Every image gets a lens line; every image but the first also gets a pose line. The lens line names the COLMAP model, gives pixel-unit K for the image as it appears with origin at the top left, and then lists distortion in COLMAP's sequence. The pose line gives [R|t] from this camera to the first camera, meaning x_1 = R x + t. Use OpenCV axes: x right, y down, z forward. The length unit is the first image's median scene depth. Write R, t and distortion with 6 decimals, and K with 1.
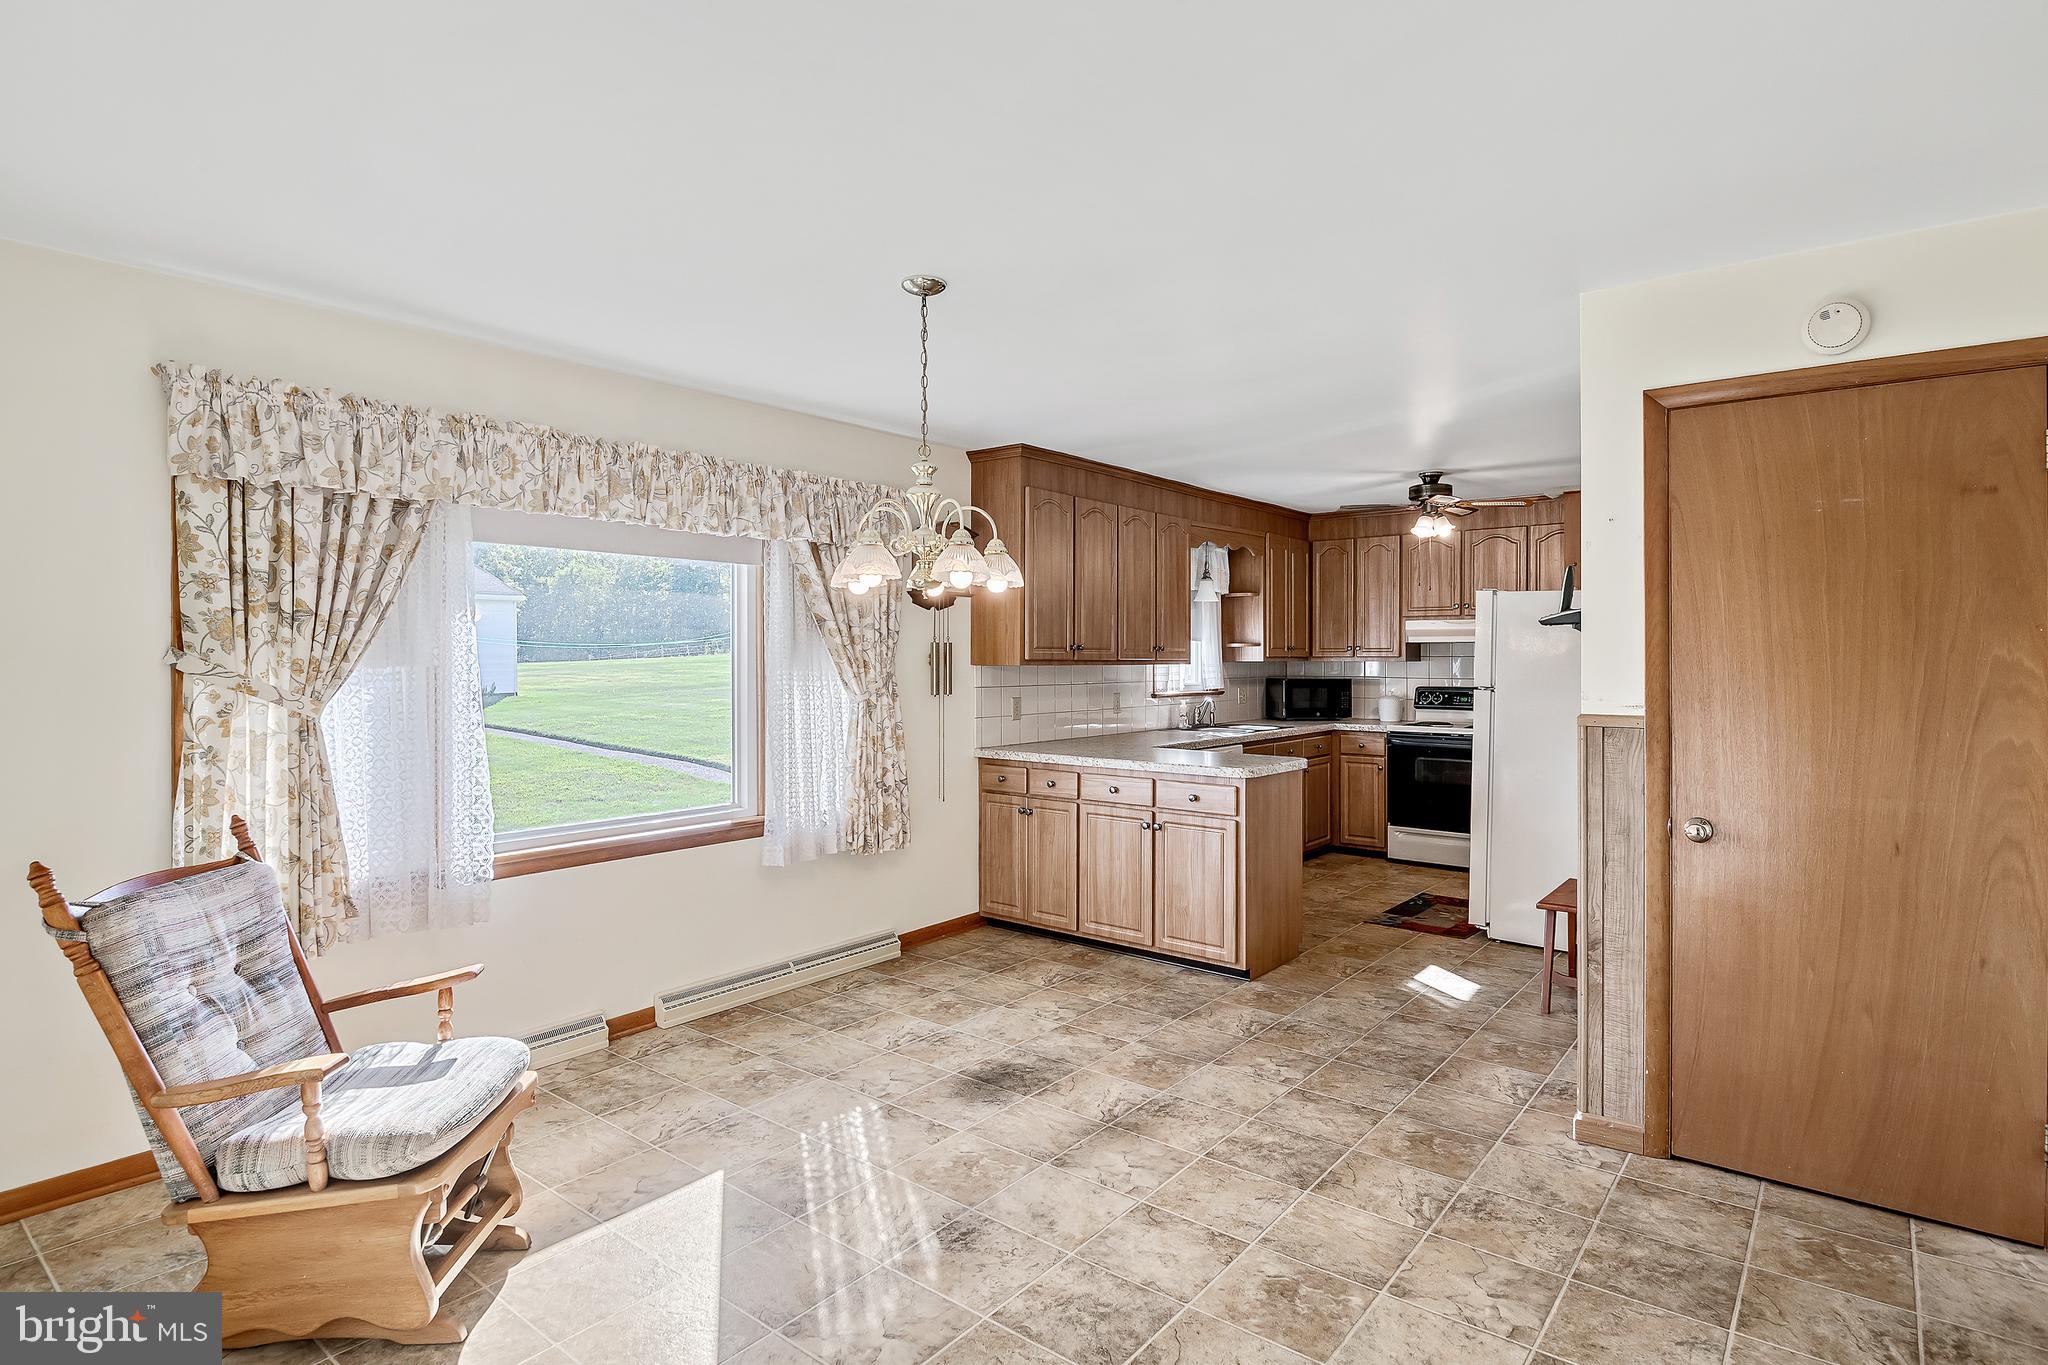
lens RADIAL K [[1052.1, 0, 1024.0], [0, 1052.1, 682.5], [0, 0, 1]] dist [0.000915, -0.014415]
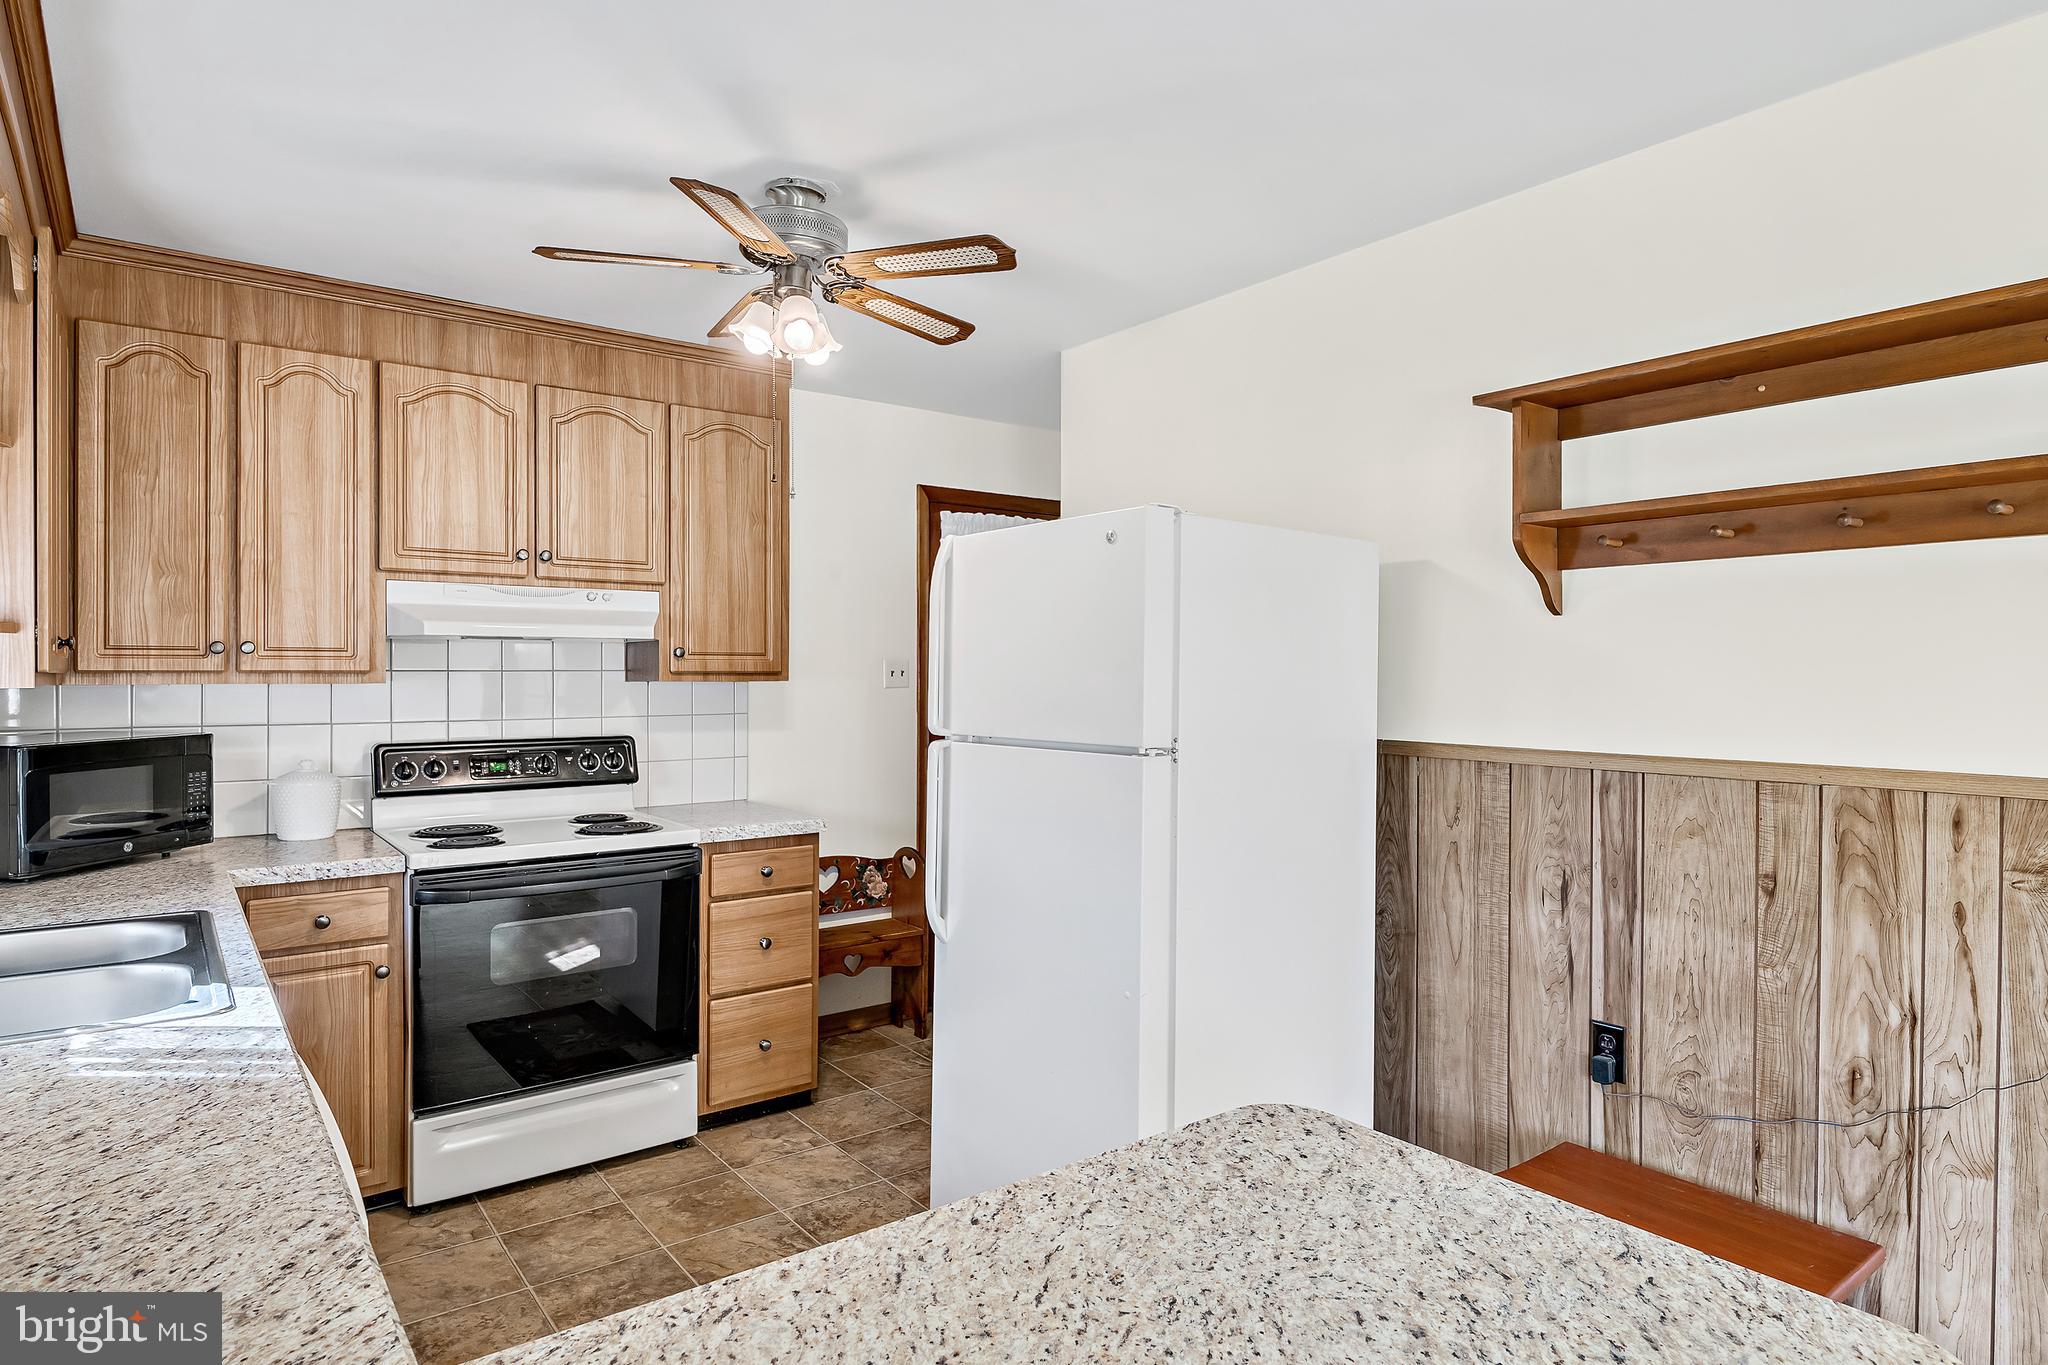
lens RADIAL K [[1157.6, 0, 1024.0], [0, 1157.6, 682.5], [0, 0, 1]] dist [-0.002763, -0.000633]
pose [[0.240968, -0.008637, 0.970495, -0.001014], [0.022433, 0.999743, 0.003327, -0.016736], [-0.970274, 0.020970, 0.241100, 0.668332]]
